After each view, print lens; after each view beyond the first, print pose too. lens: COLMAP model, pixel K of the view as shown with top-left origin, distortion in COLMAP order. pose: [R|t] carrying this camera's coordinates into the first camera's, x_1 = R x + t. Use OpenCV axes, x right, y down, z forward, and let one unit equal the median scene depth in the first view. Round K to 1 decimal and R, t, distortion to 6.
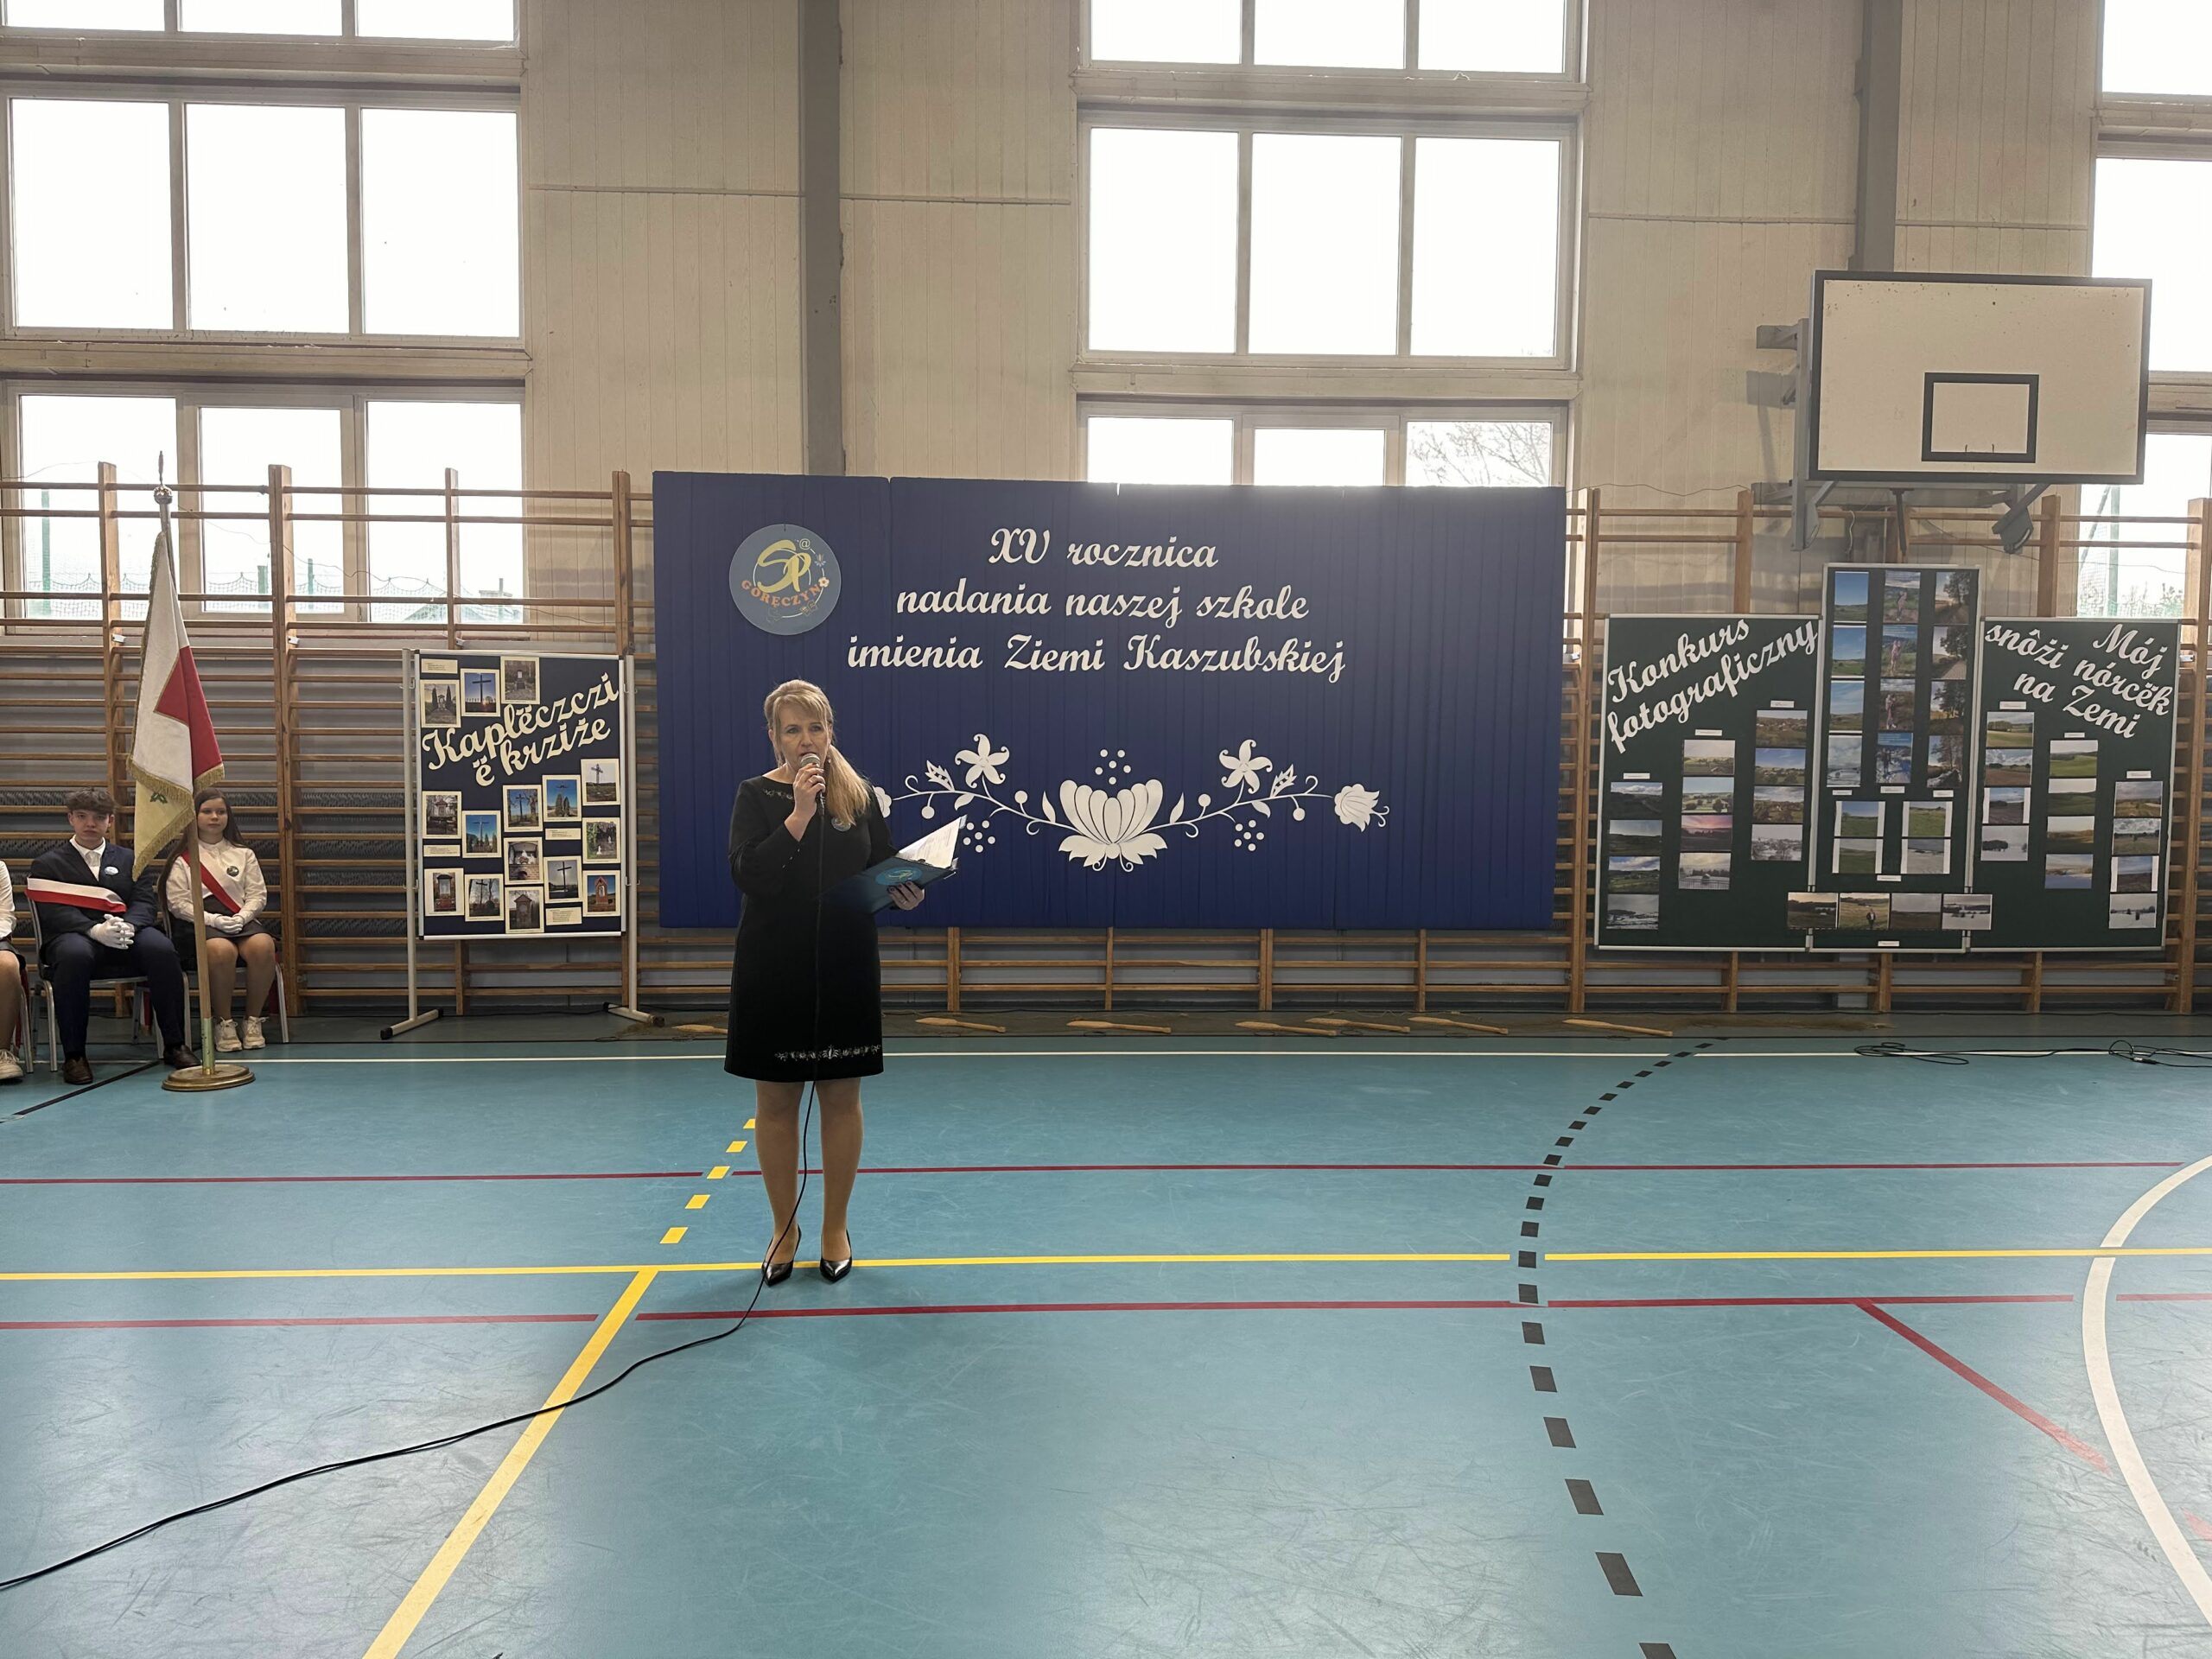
lens RADIAL K [[1622.7, 0, 1106.0], [0, 1622.7, 829.5], [0, 0, 1]] dist [0.183431, -0.364646]
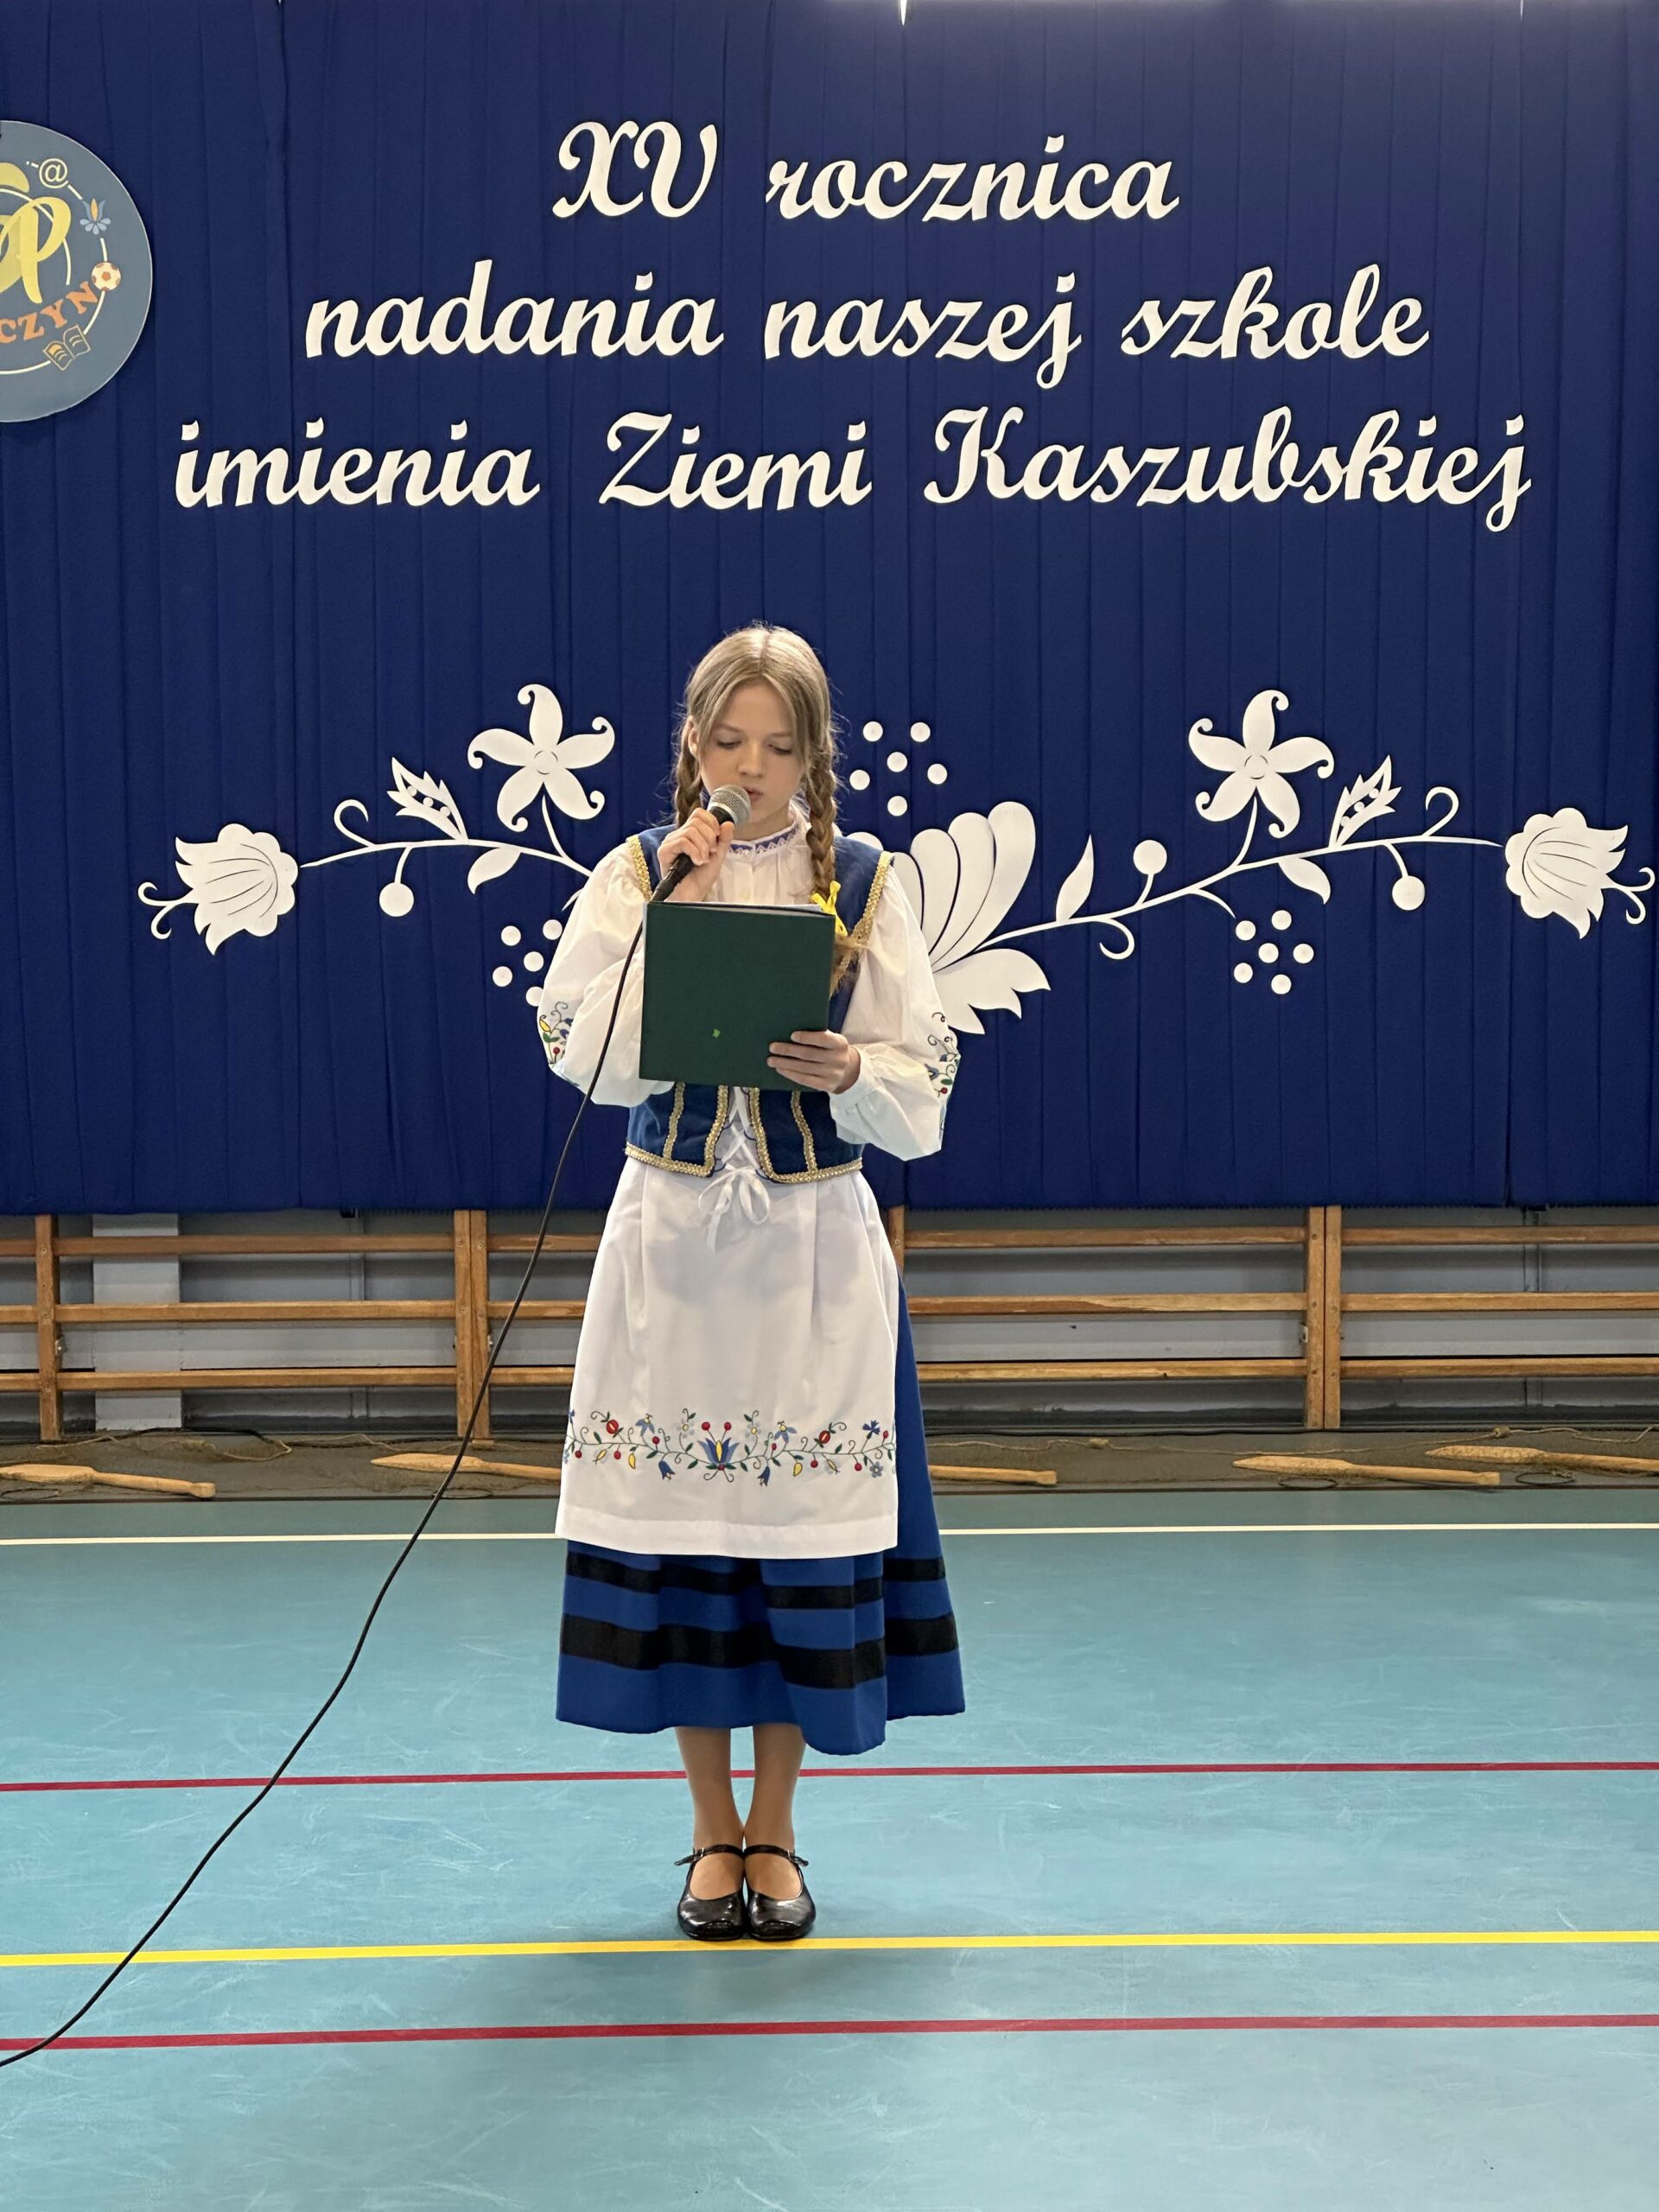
lens RADIAL K [[5028.7, 0, 829.5], [0, 5028.7, 1106.0], [0, 0, 1]] dist [-0.096683, 5.314978]
pose [[0.999626, -0.011083, -0.024981, 0.016532], [0.011801, 0.999516, 0.028793, 0.004506], [0.024650, -0.029077, 0.999273, -0.137812]]
